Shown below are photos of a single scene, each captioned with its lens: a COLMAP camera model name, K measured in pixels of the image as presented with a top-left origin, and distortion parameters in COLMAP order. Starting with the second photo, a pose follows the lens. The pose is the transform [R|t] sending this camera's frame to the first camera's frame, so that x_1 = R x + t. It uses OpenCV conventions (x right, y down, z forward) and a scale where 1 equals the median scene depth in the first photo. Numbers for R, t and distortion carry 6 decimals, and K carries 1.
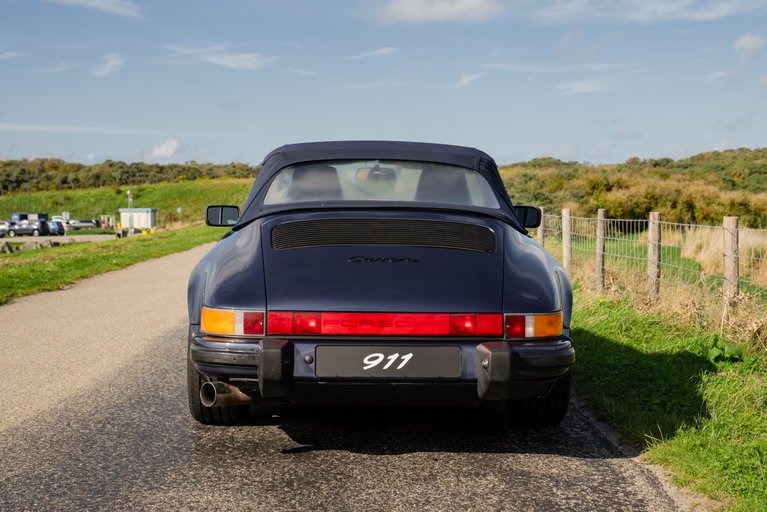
lens RADIAL K [[1237.2, 0, 375.9], [0, 1237.2, 262.0], [0, 0, 1]] dist [0.297226, 0.000000]
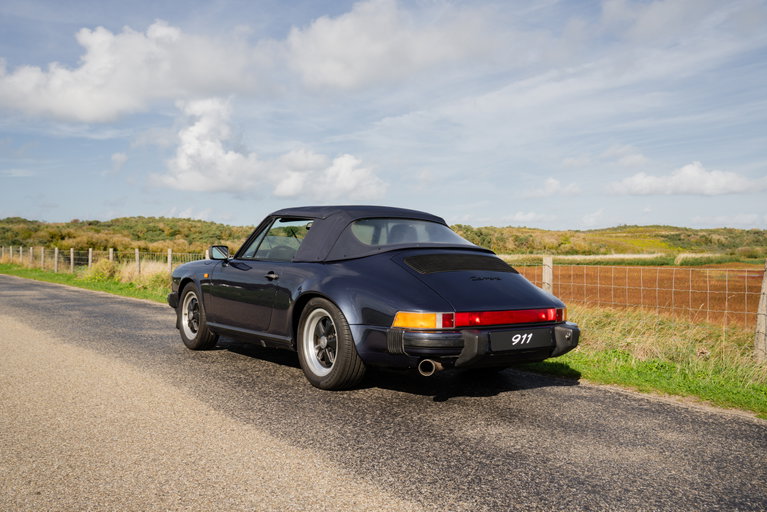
lens RADIAL K [[733.0, 0, 366.4], [0, 733.0, 283.1], [0, 0, 1]] dist [-0.006903, 0.000000]
pose [[0.830277, -0.019853, 0.556997, -0.562814], [0.019156, 0.999791, 0.007081, -0.005064], [-0.557022, 0.004790, 0.830484, 0.233047]]
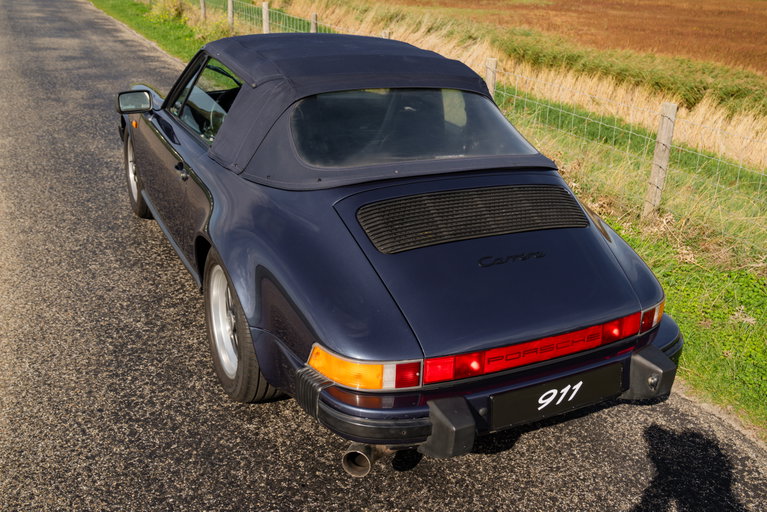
lens RADIAL K [[741.1, 0, 397.8], [0, 741.1, 252.4], [0, 0, 1]] dist [-0.057437, 0.000000]
pose [[0.895669, -0.128566, 0.425732, -0.238328], [-0.022991, 0.942634, 0.333035, -0.146844], [-0.444127, -0.308077, 0.841332, 0.506834]]
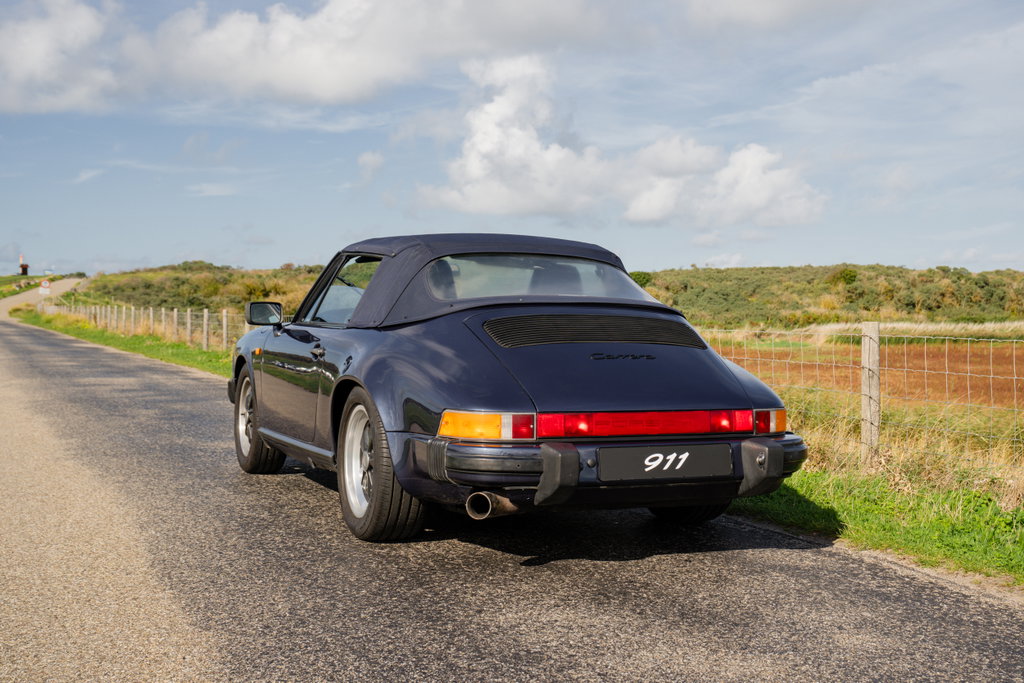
lens RADIAL K [[1272.1, 0, 522.2], [0, 1272.1, 334.1], [0, 0, 1]] dist [0.025392, 0.000000]
pose [[0.923907, -0.002028, 0.382612, -0.370730], [0.012566, 0.999607, -0.025045, 0.003696], [-0.382411, 0.027948, 0.923570, 0.102615]]
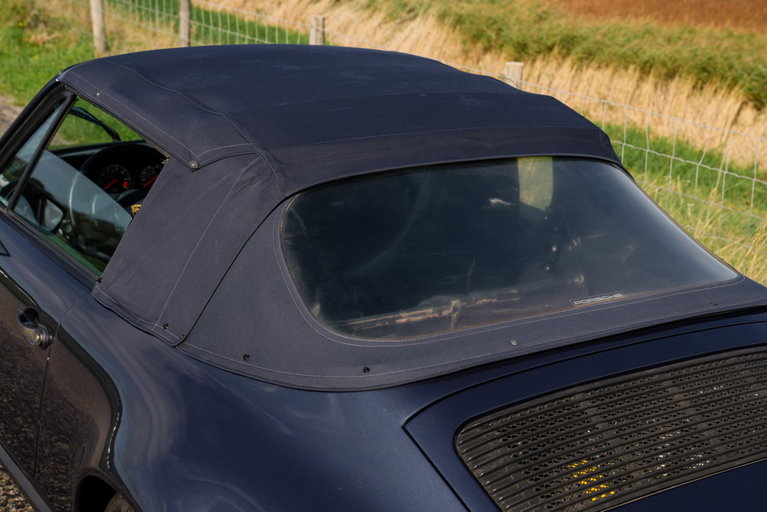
lens RADIAL K [[1147.1, 0, 391.1], [0, 1147.1, 257.2], [0, 0, 1]] dist [0.192768, 0.000000]
pose [[0.849433, -0.130337, 0.511347, -0.248913], [-0.010802, 0.964519, 0.263791, -0.160618], [-0.527586, -0.229597, 0.817887, 0.642391]]
